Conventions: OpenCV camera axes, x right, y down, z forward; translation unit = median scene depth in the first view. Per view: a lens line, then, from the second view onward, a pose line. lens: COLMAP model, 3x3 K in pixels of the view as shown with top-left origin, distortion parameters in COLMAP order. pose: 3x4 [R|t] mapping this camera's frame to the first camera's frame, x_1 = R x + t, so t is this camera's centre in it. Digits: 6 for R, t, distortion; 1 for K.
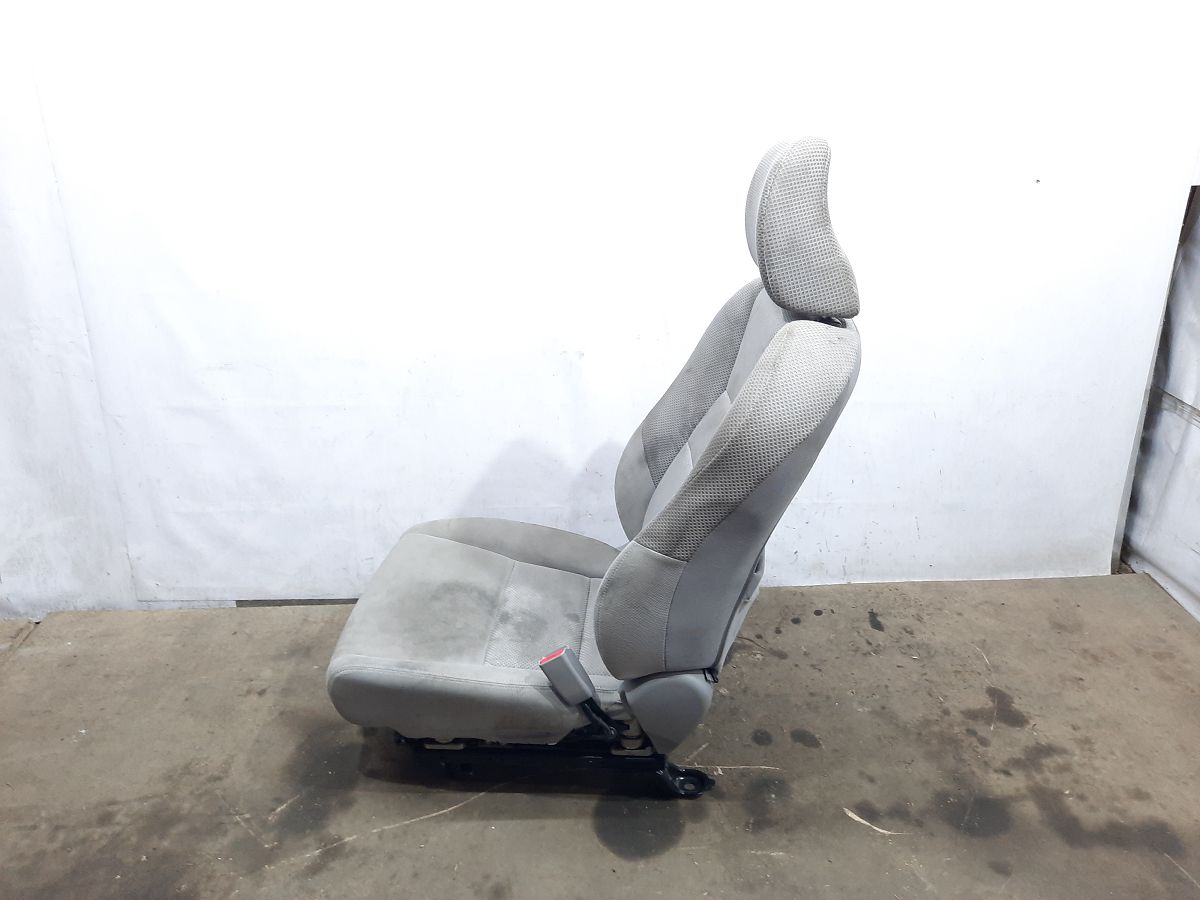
lens RADIAL K [[890.3, 0, 604.1], [0, 890.3, 439.8], [0, 0, 1]] dist [0.036102, -0.031793]
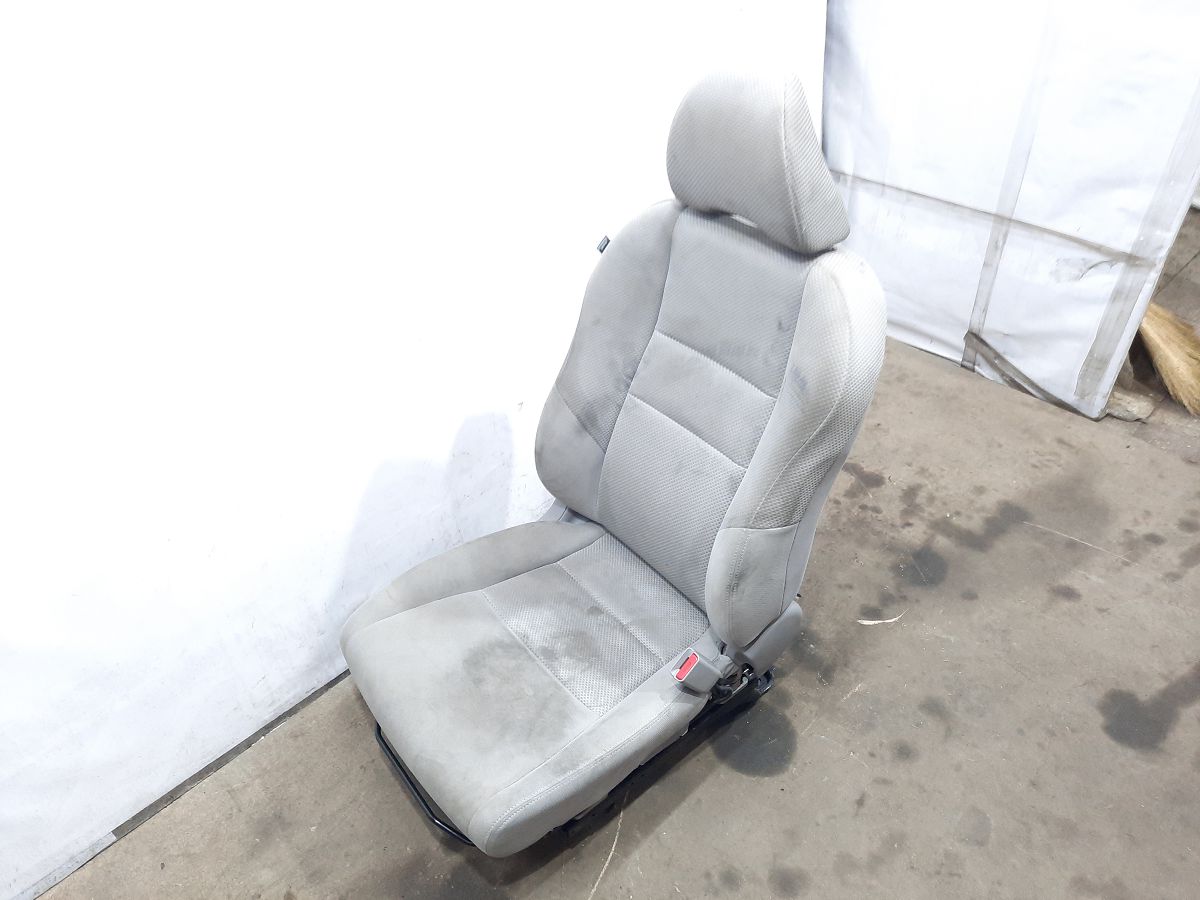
lens RADIAL K [[890.3, 0, 602.5], [0, 890.3, 450.1], [0, 0, 1]] dist [0.036102, -0.031793]
pose [[0.734861, -0.463008, 0.495583, -0.423774], [0.318583, 0.880736, 0.350443, -0.285828], [-0.598736, -0.099642, 0.794724, 0.256515]]
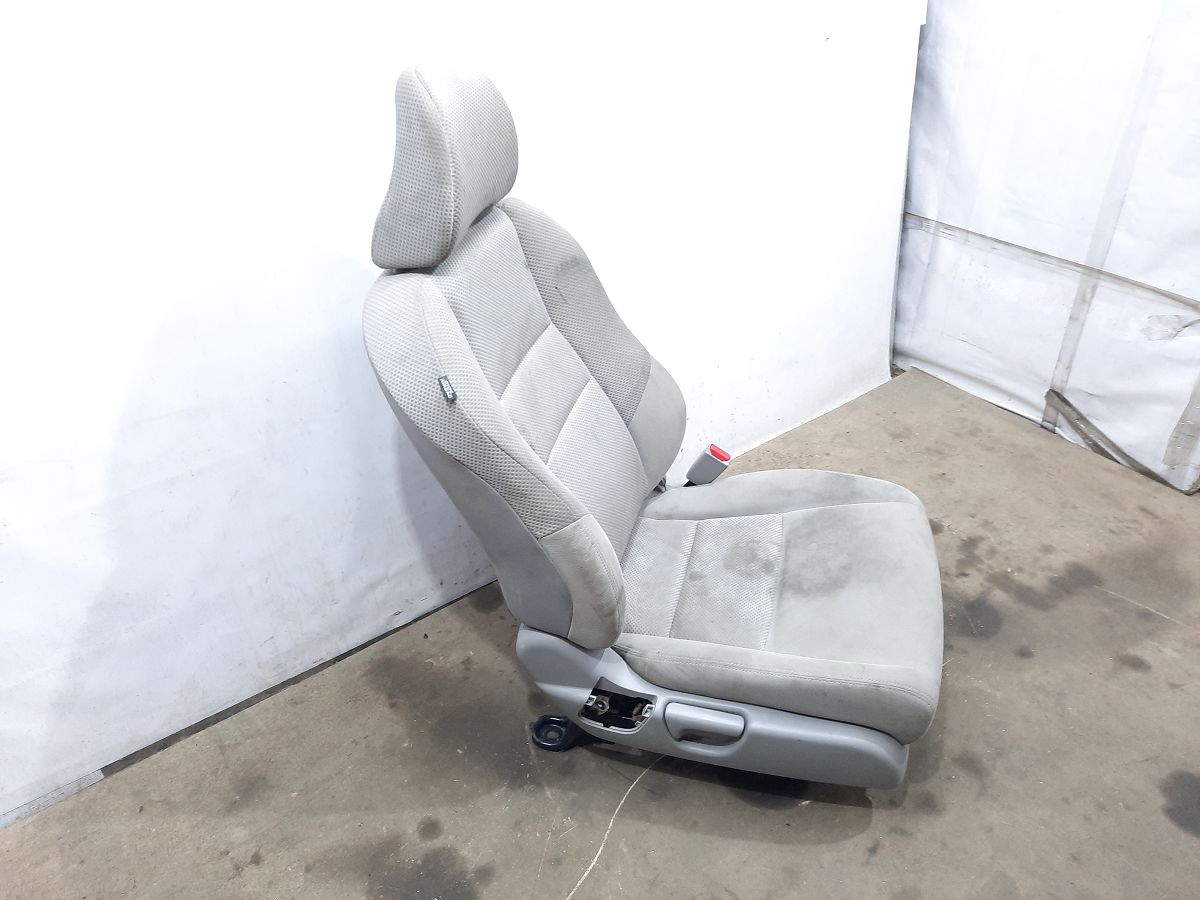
lens RADIAL K [[890.3, 0, 599.9], [0, 890.3, 441.5], [0, 0, 1]] dist [0.036102, -0.031793]
pose [[0.826524, -0.330689, 0.455524, -0.404203], [0.251317, 0.940898, 0.227047, -0.171329], [-0.503683, -0.073179, 0.860783, 0.232211]]
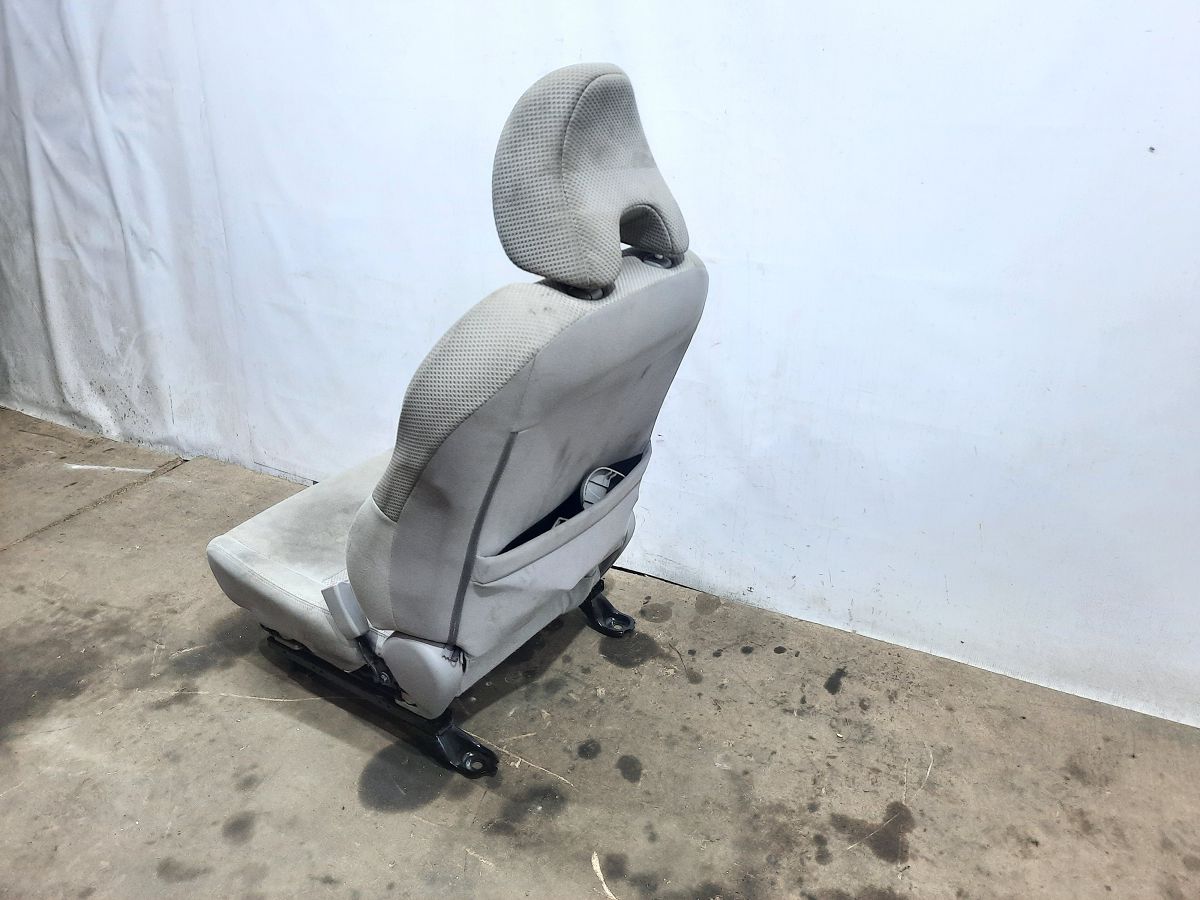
lens RADIAL K [[890.3, 0, 607.1], [0, 890.3, 447.4], [0, 0, 1]] dist [0.036102, -0.031793]
pose [[0.861709, 0.210667, -0.461602, 0.545803], [-0.184964, 0.977557, 0.100853, -0.059842], [0.472489, -0.001526, 0.881335, 0.214724]]
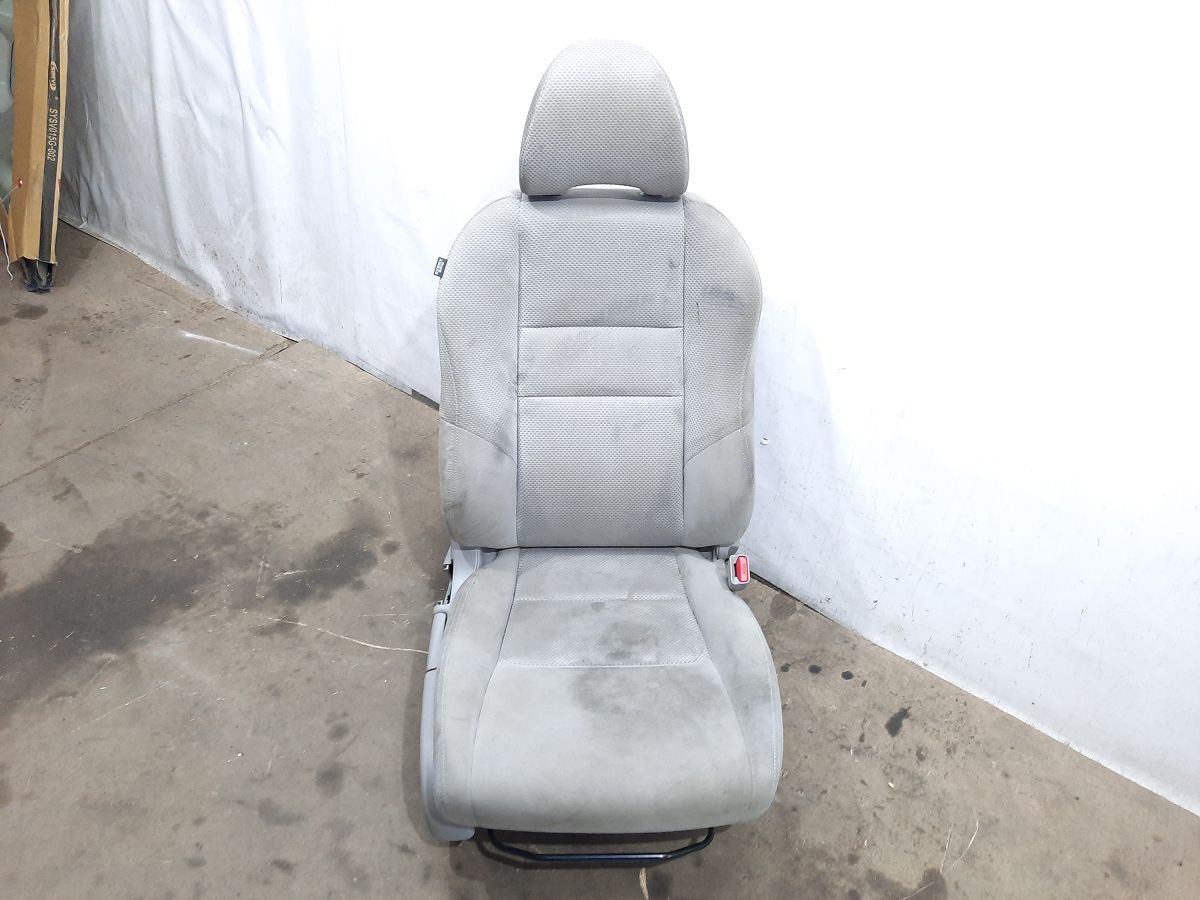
lens RADIAL K [[890.3, 0, 600.2], [0, 890.3, 453.4], [0, 0, 1]] dist [0.036102, -0.031793]
pose [[0.773347, 0.434281, -0.461882, 0.438636], [-0.299270, 0.892326, 0.337923, -0.264337], [0.558903, -0.123104, 0.820044, 0.225528]]
